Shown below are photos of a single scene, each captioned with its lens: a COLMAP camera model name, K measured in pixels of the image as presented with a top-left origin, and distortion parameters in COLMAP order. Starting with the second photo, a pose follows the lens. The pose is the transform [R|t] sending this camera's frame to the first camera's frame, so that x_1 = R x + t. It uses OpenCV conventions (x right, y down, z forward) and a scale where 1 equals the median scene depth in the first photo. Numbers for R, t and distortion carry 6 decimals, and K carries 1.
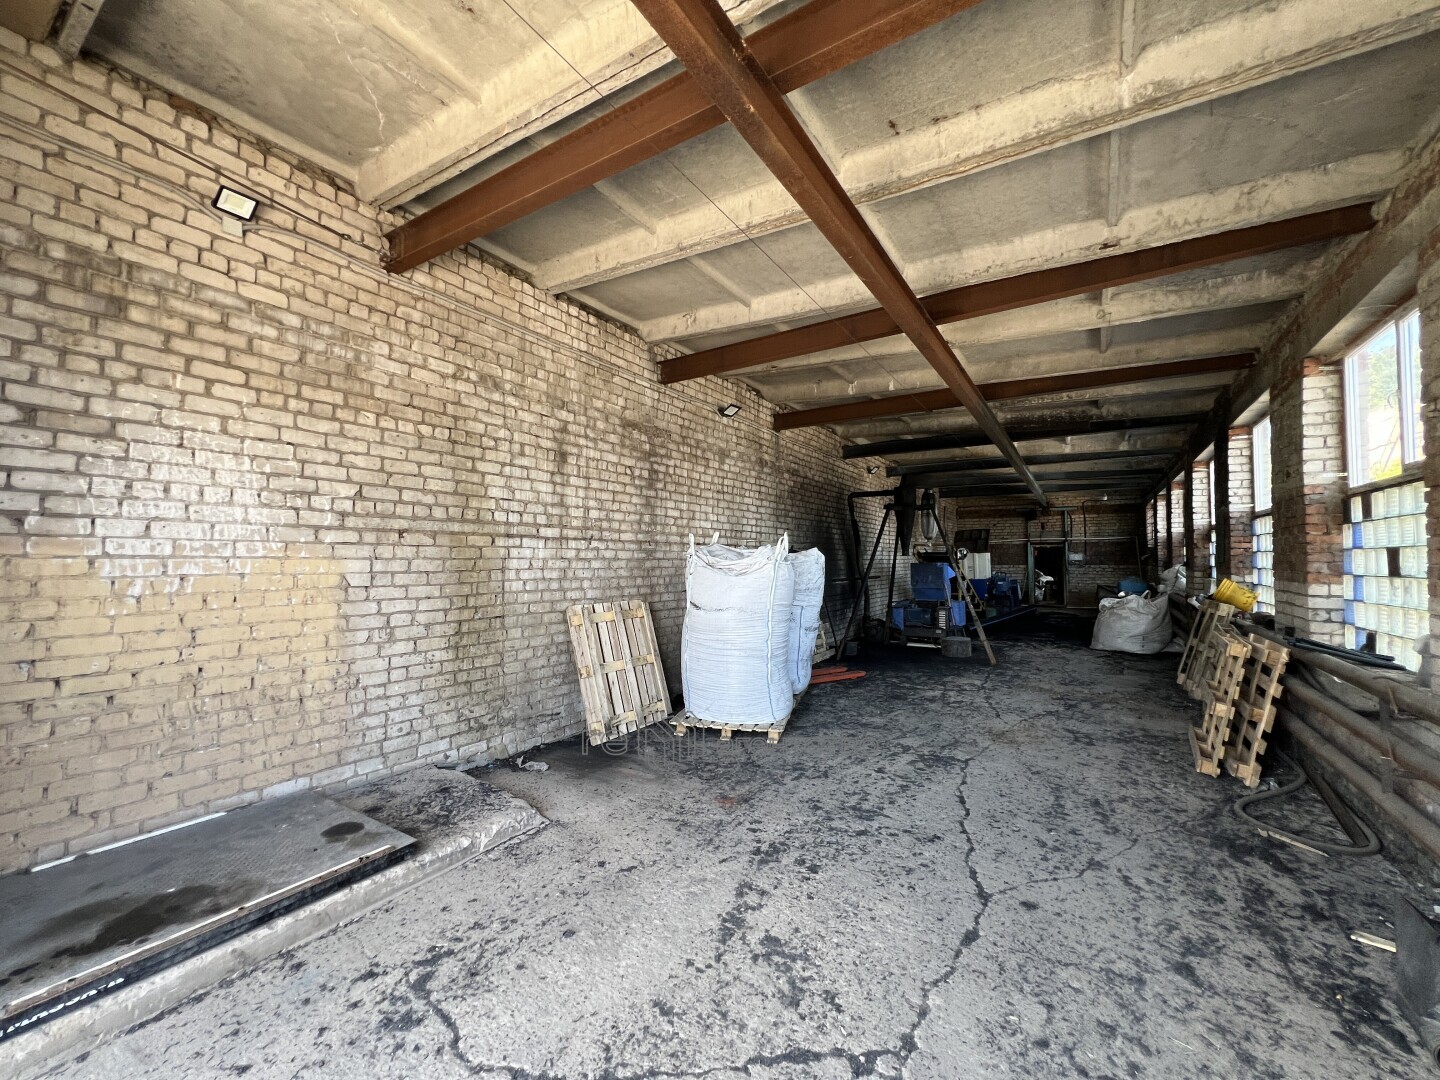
lens RADIAL K [[581.9, 0, 720.9], [0, 581.9, 530.8], [0, 0, 1]] dist [-0.002040, -0.000086]
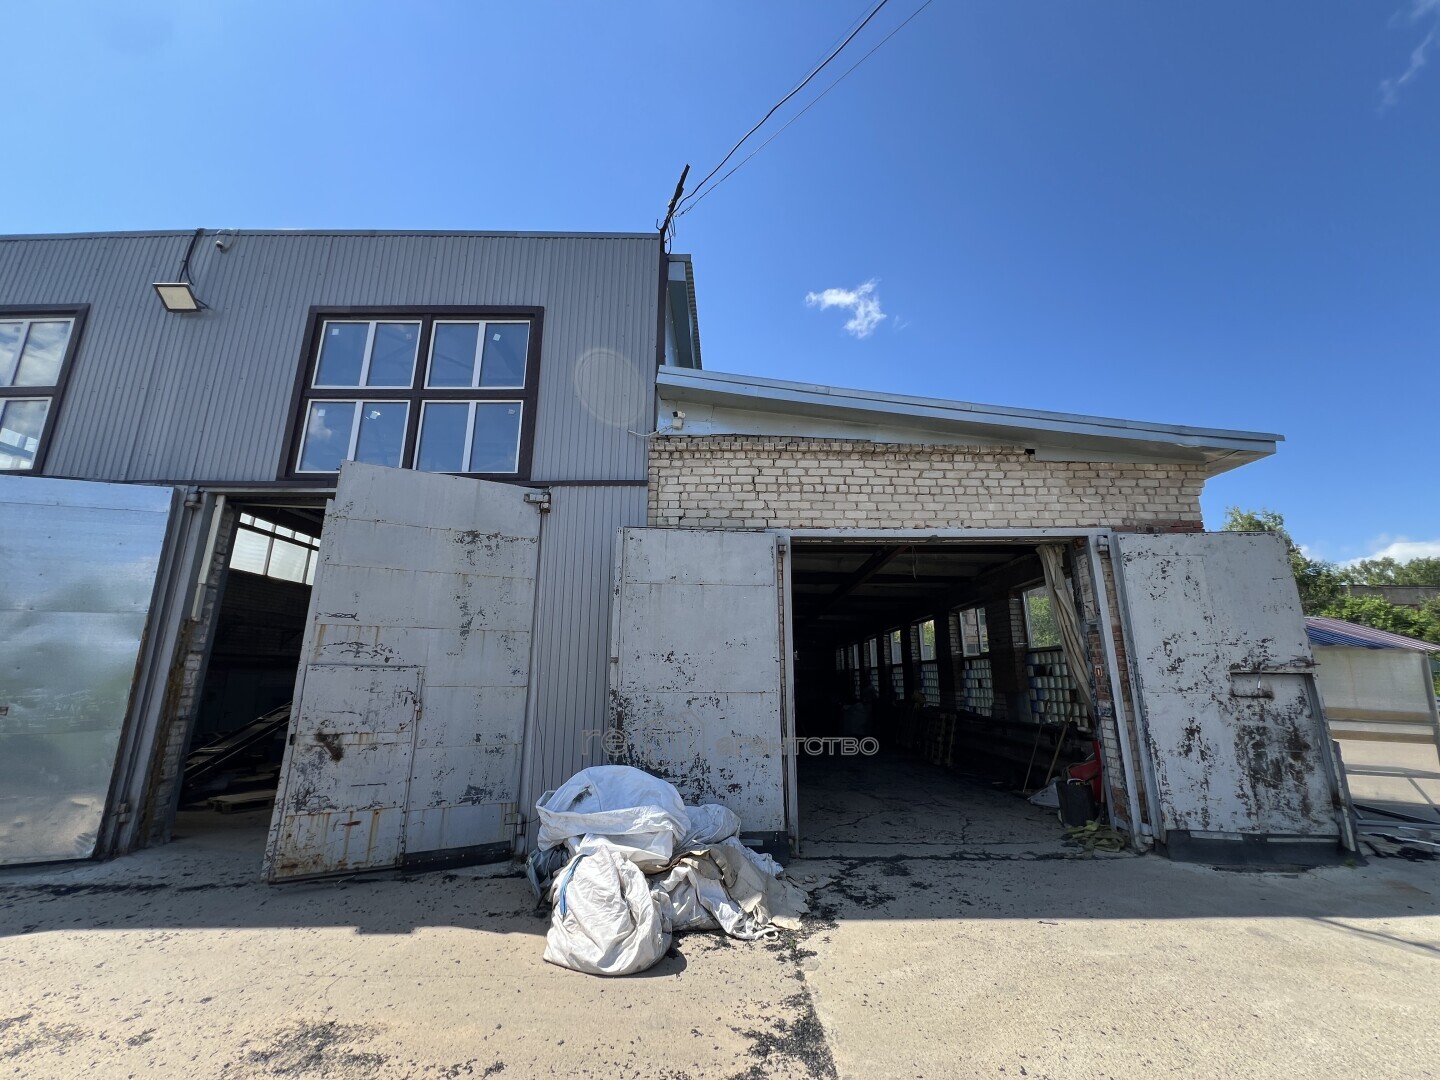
lens RADIAL K [[581.9, 0, 720.6], [0, 581.9, 543.4], [0, 0, 1]] dist [-0.002040, -0.000086]
pose [[0.844558, 0.115560, 0.522846, -1.645096], [-0.015010, 0.981160, -0.192612, -0.058733], [-0.535254, 0.154824, 0.830381, -0.919248]]
